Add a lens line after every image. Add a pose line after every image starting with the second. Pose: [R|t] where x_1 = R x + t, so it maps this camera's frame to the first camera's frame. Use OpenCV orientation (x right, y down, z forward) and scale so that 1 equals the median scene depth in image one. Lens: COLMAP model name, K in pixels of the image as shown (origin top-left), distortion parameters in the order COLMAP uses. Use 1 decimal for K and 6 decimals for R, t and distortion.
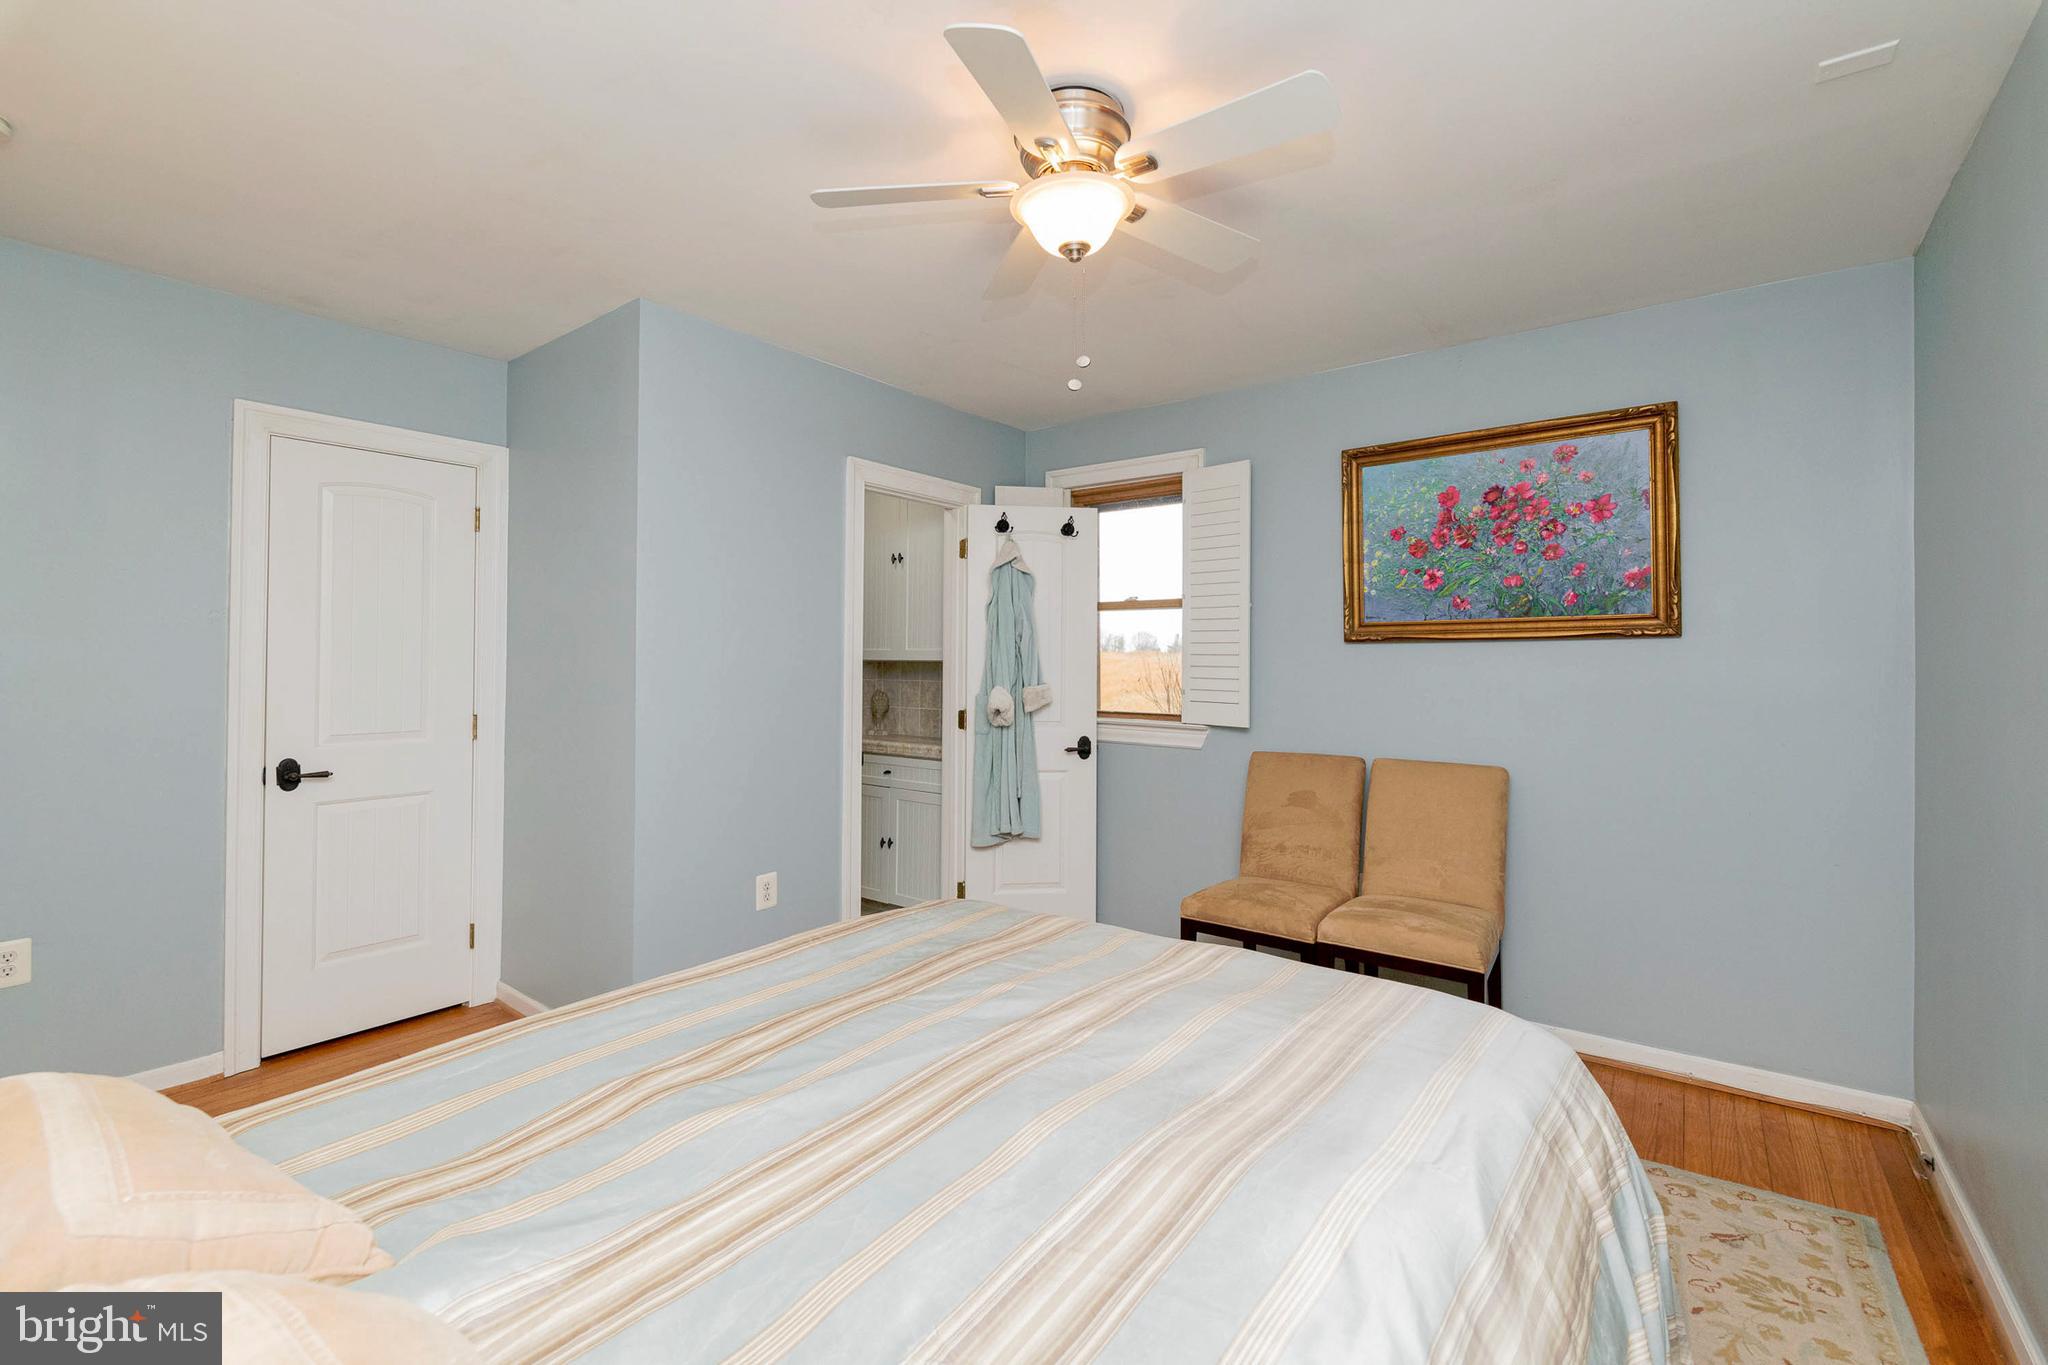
lens RADIAL K [[880.2, 0, 1023.8], [0, 880.2, 678.4], [0, 0, 1]] dist [-0.000825, -0.006427]
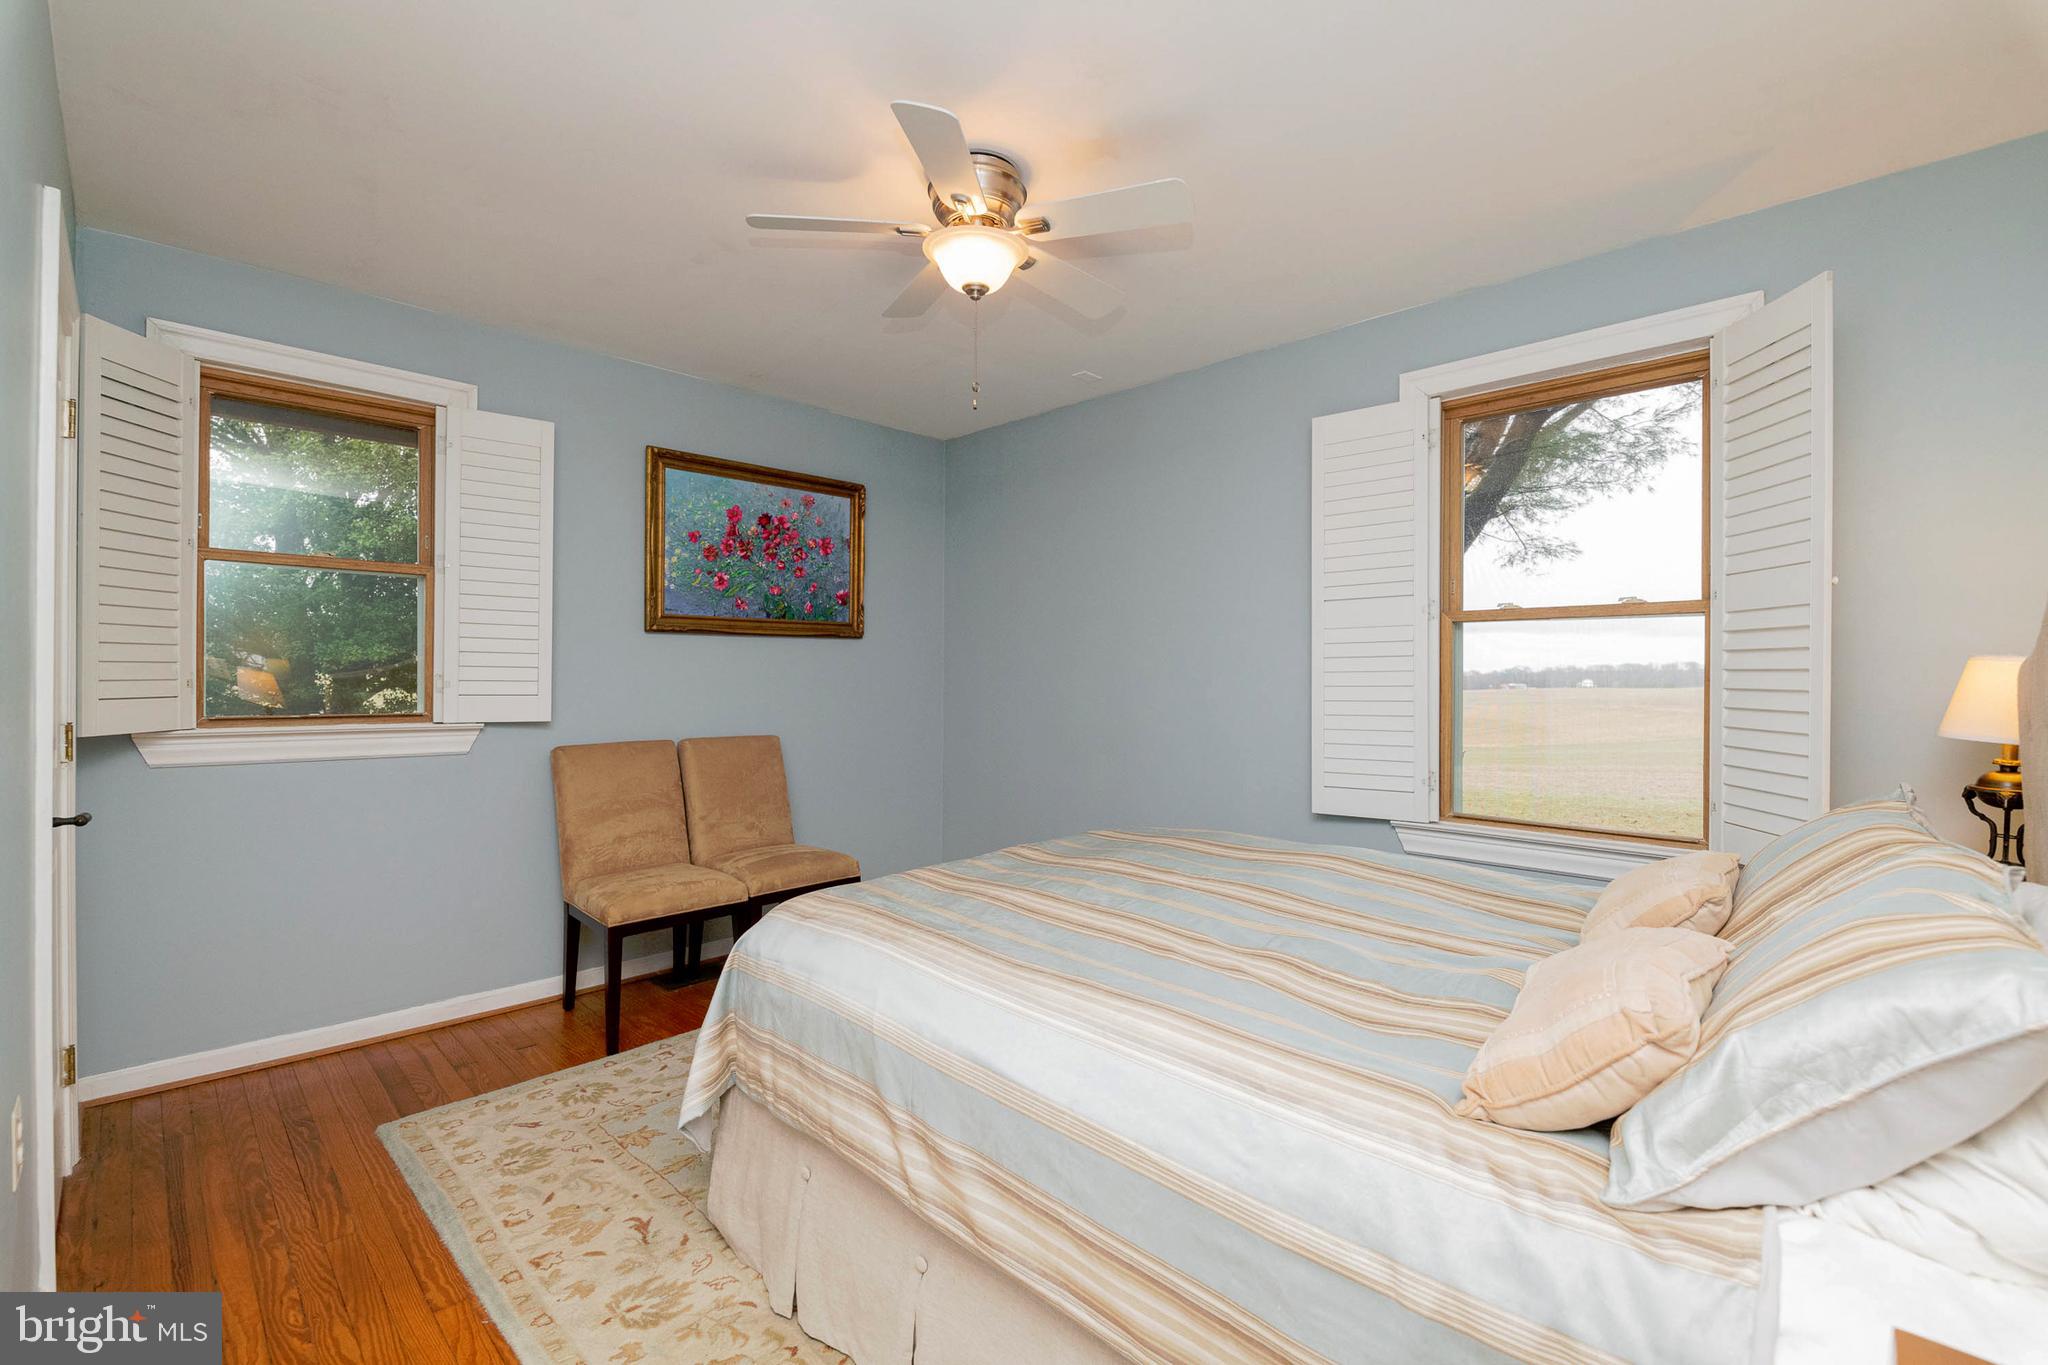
lens RADIAL K [[880.2, 0, 1023.8], [0, 880.2, 678.4], [0, 0, 1]] dist [-0.000825, -0.006427]
pose [[0.122763, -0.001909, 0.992434, -0.654574], [0.014850, 0.999890, 0.000087, 0.022306], [-0.992325, 0.014727, 0.122778, 0.470326]]
